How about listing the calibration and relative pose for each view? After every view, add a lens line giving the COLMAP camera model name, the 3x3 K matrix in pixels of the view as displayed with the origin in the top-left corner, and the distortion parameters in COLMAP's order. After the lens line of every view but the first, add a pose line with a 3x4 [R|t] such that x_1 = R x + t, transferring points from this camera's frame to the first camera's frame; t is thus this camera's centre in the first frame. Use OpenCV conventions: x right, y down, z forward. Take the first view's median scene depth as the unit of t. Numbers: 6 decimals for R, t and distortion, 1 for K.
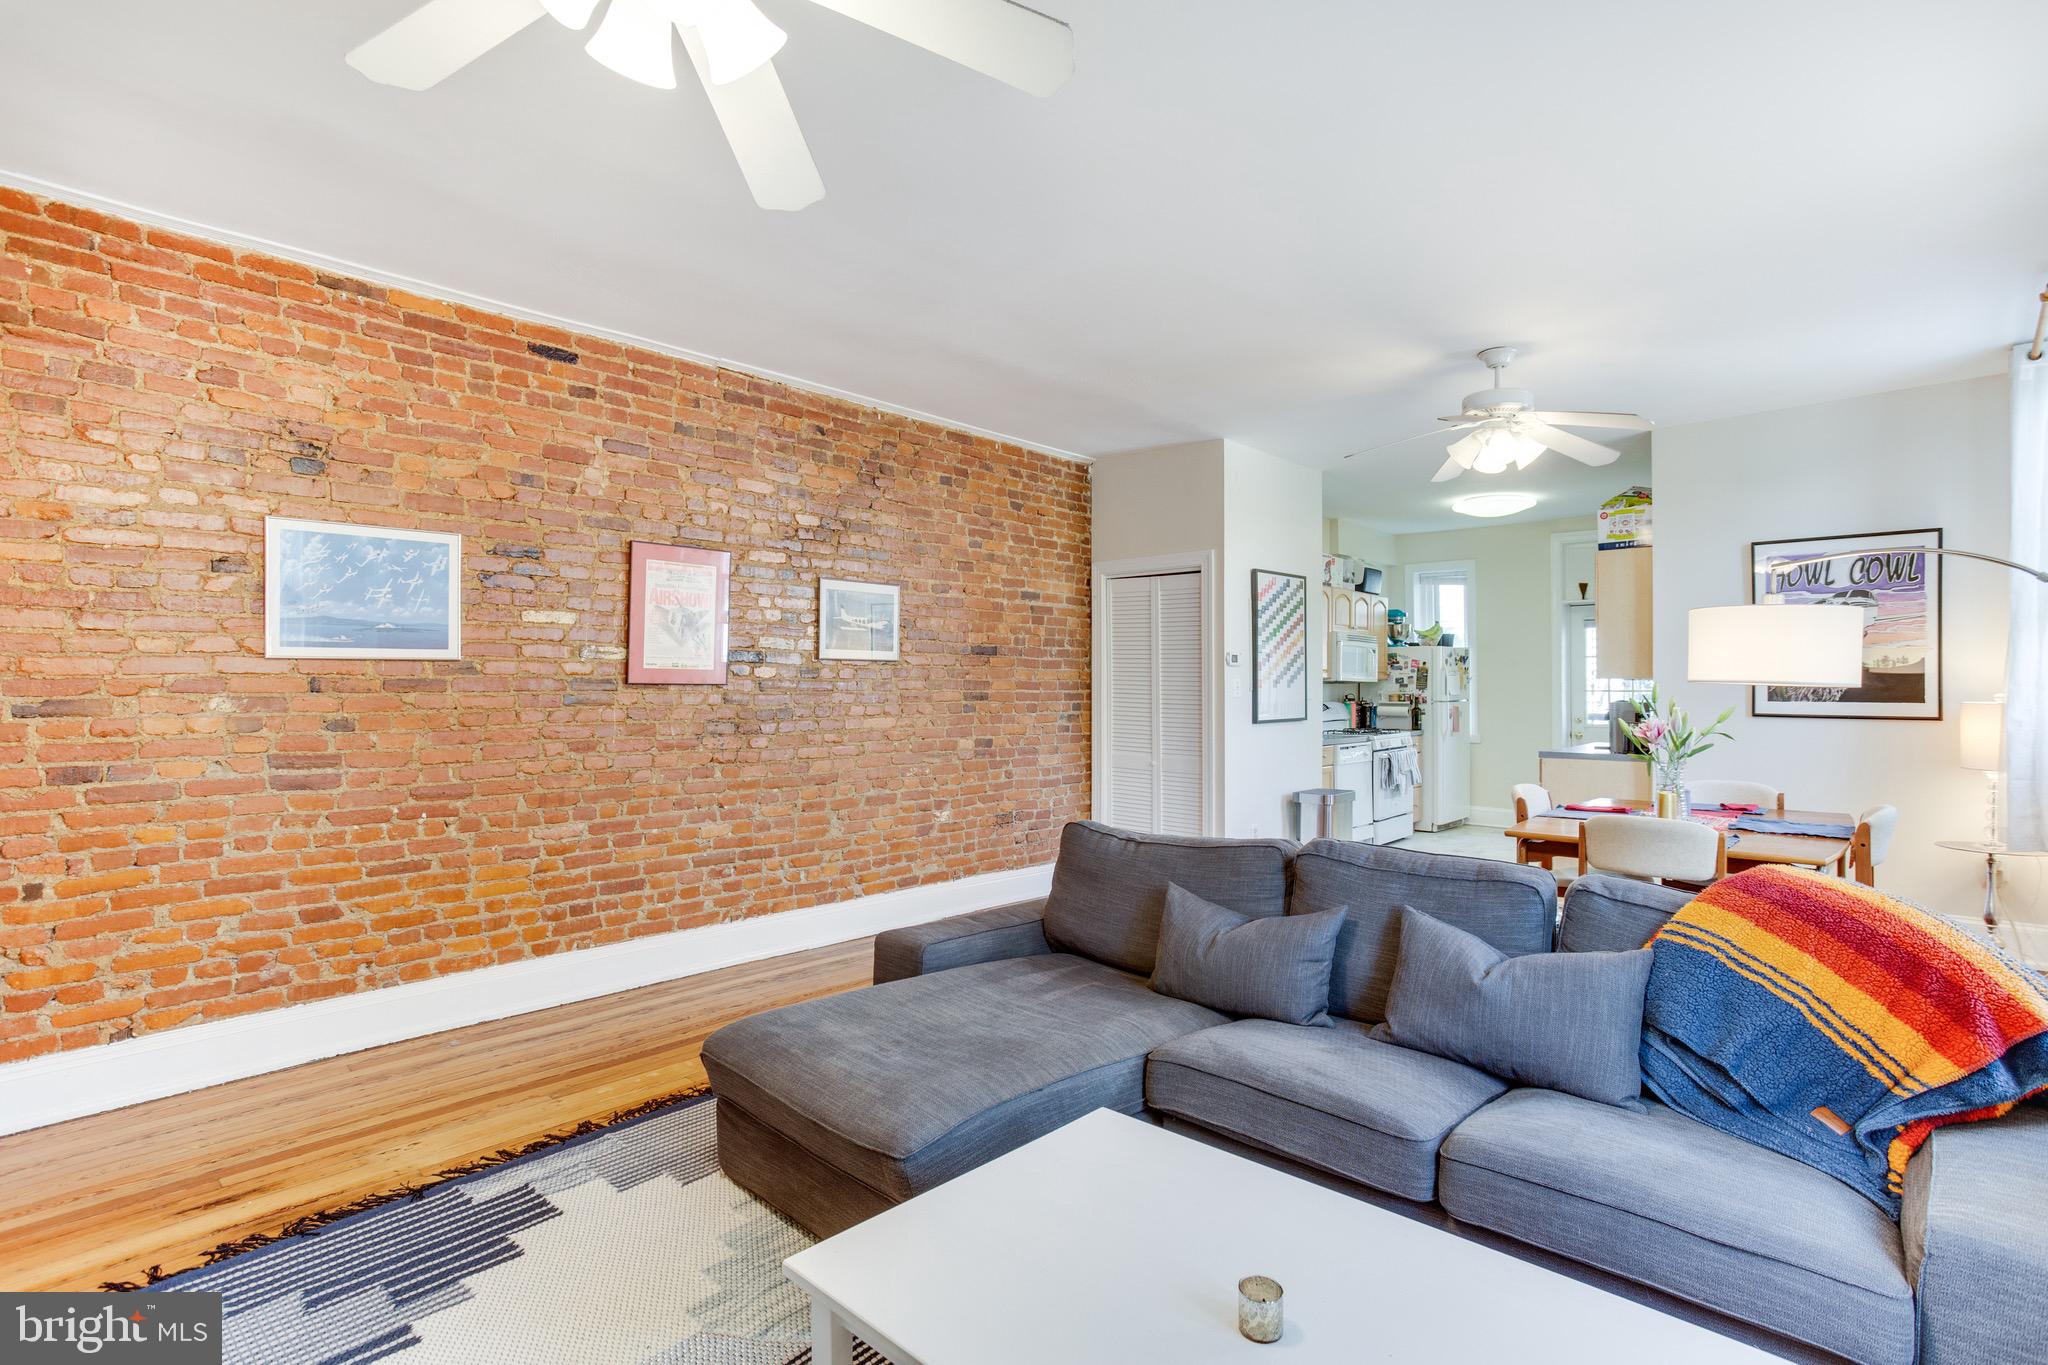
lens RADIAL K [[1017.0, 0, 1027.2], [0, 1017.0, 683.7], [0, 0, 1]] dist [0.005672, 0.003048]
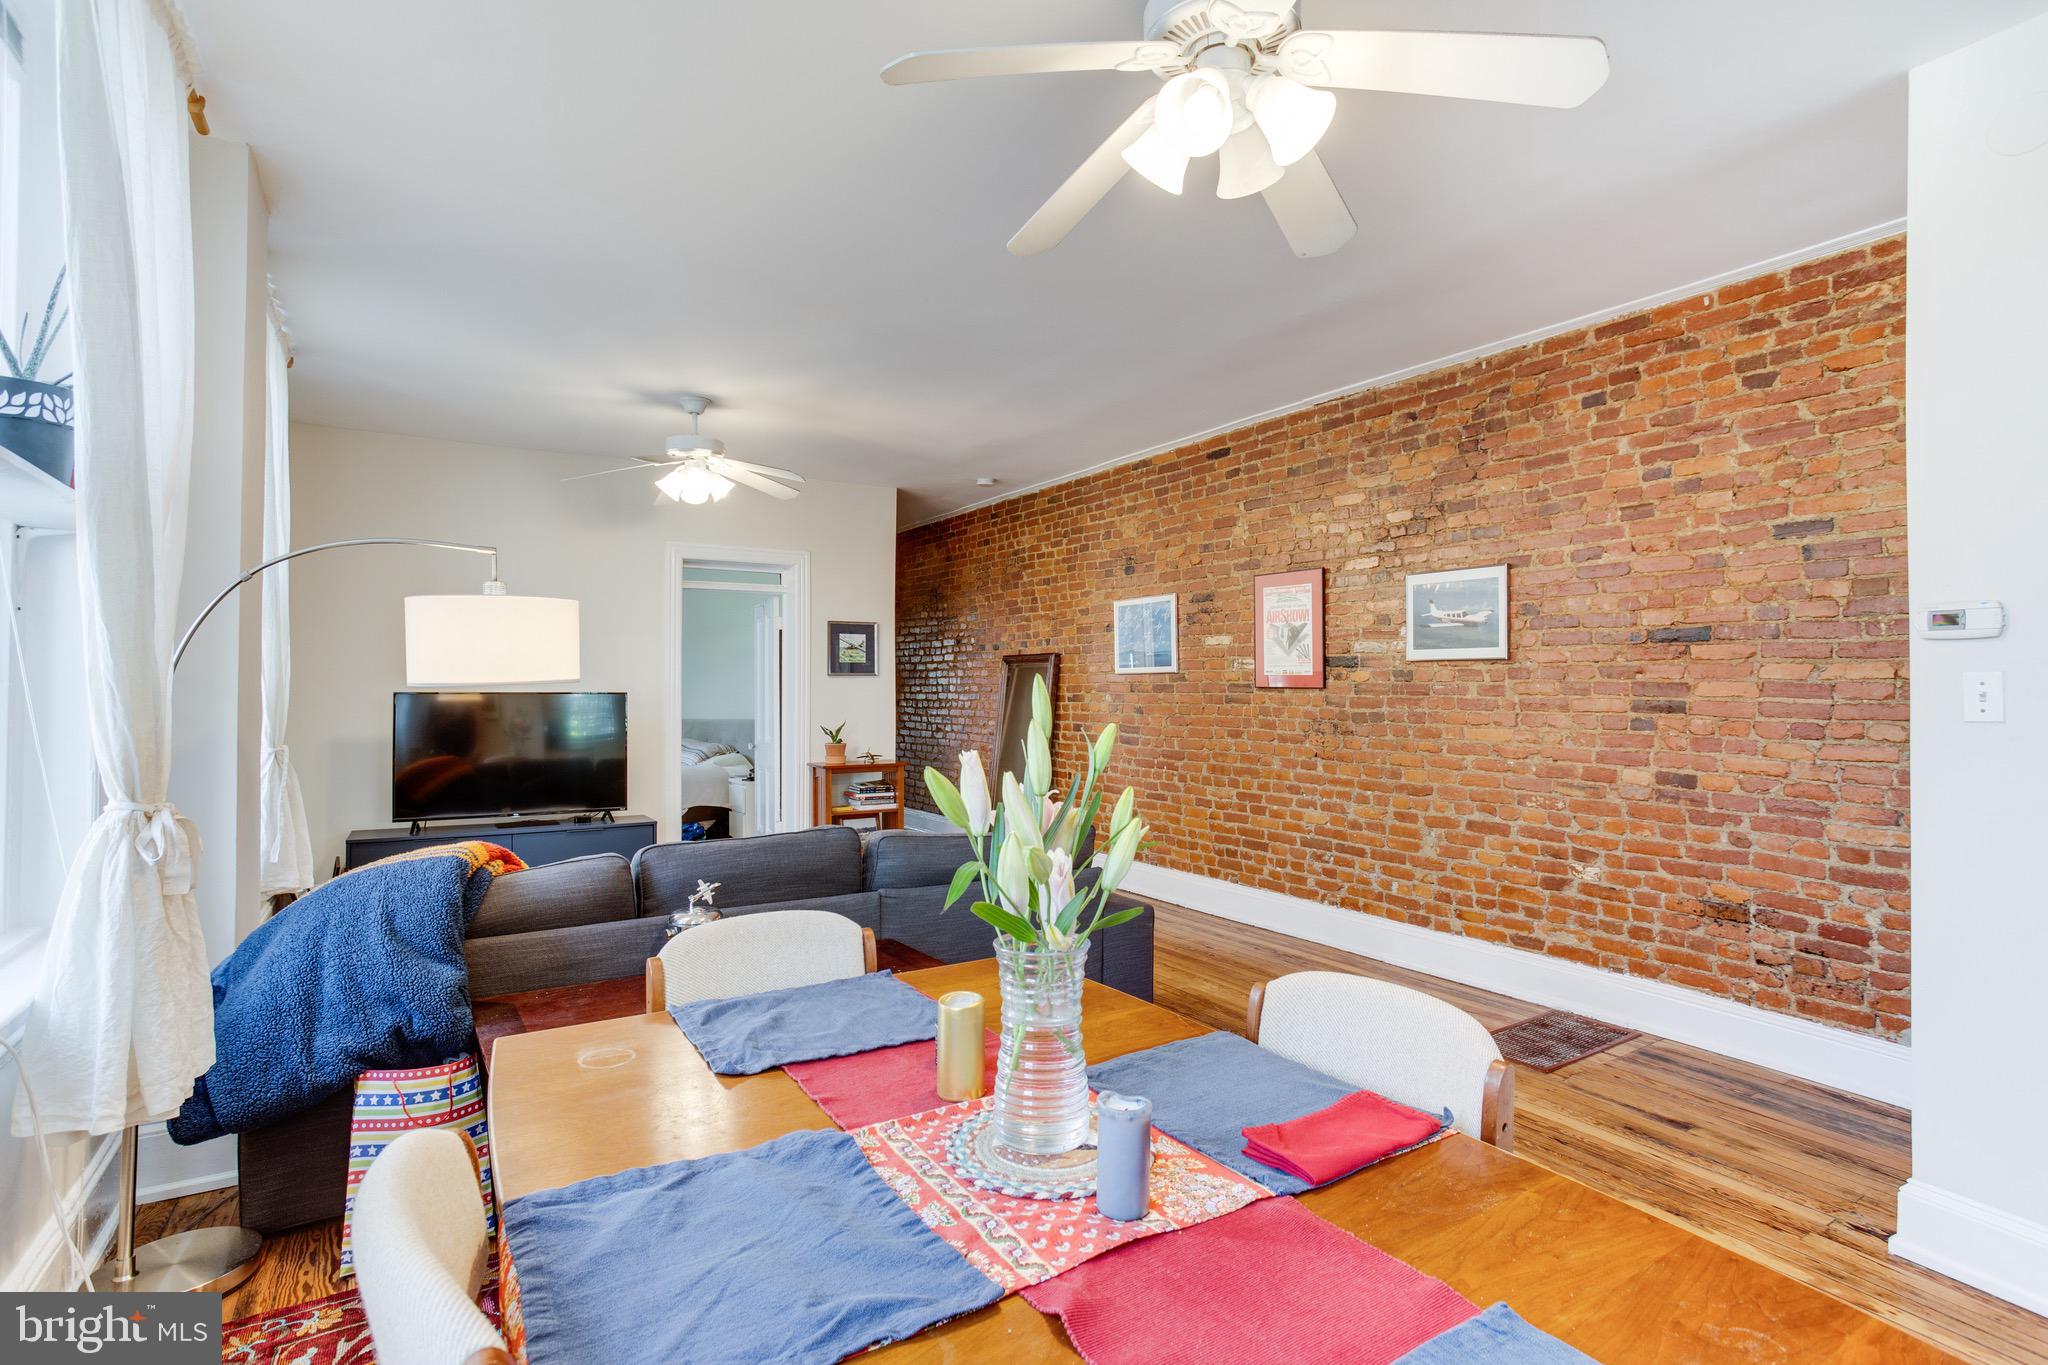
lens RADIAL K [[1017.0, 0, 1074.3], [0, 1017.0, 691.2], [0, 0, 1]] dist [0.005672, 0.003048]
pose [[-0.214726, -0.001347, -0.976673, 0.802013], [-0.004619, 0.999989, -0.000363, 0.005707], [0.976663, 0.004434, -0.214730, 0.928735]]
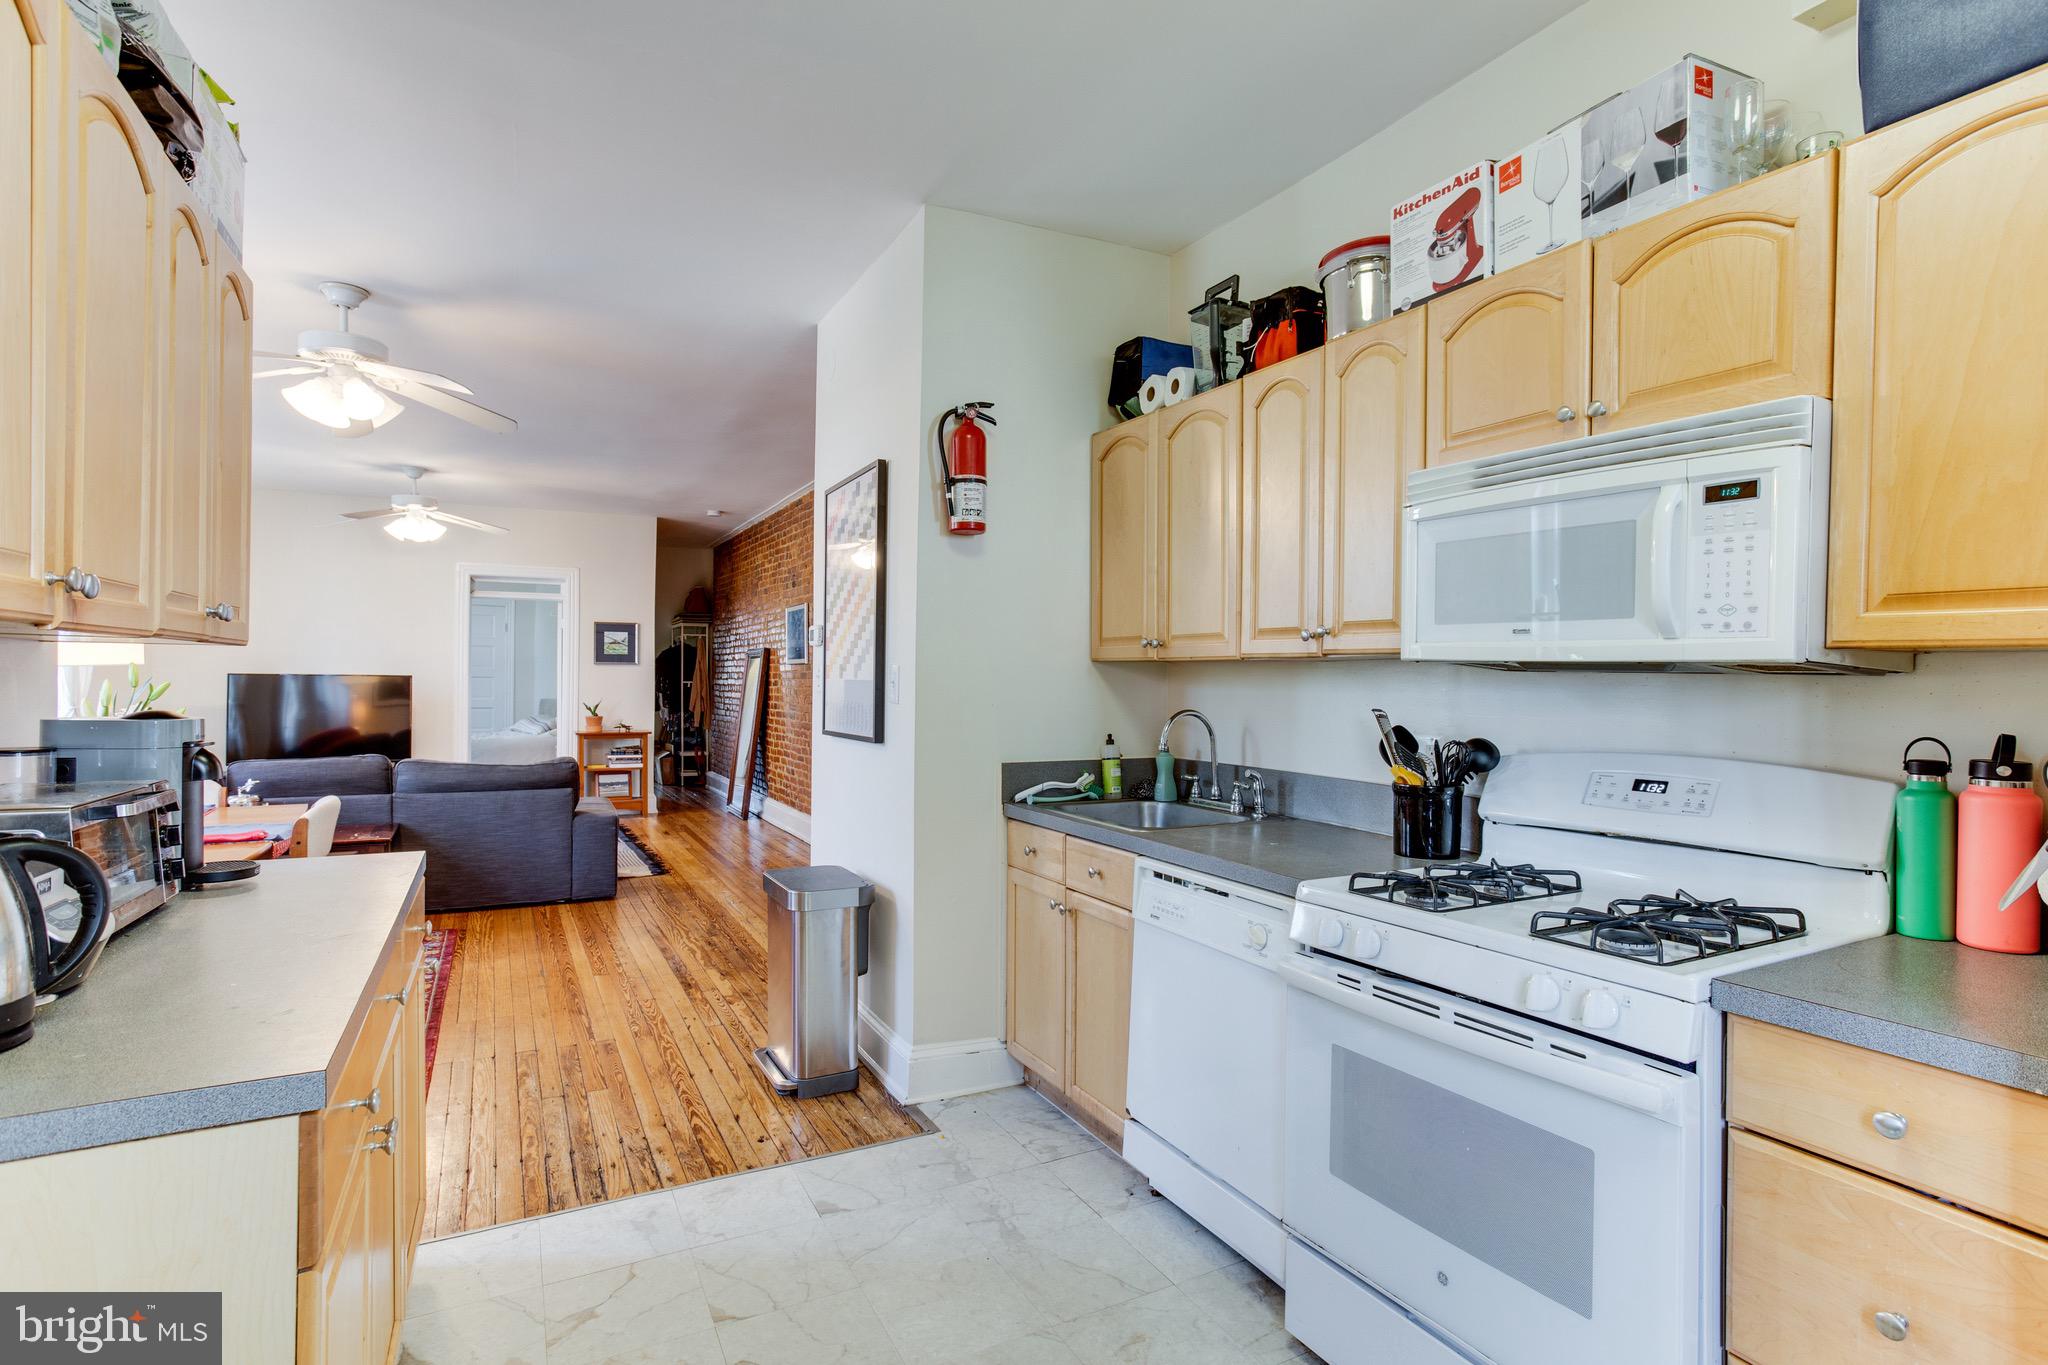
lens RADIAL K [[1017.0, 0, 1024.7], [0, 1017.0, 680.5], [0, 0, 1]] dist [0.005672, 0.003048]
pose [[-0.317265, -0.006675, -0.948313, 0.999042], [-0.013148, 0.999910, -0.002640, 0.009653], [0.948246, 0.011631, -0.317325, 1.662400]]
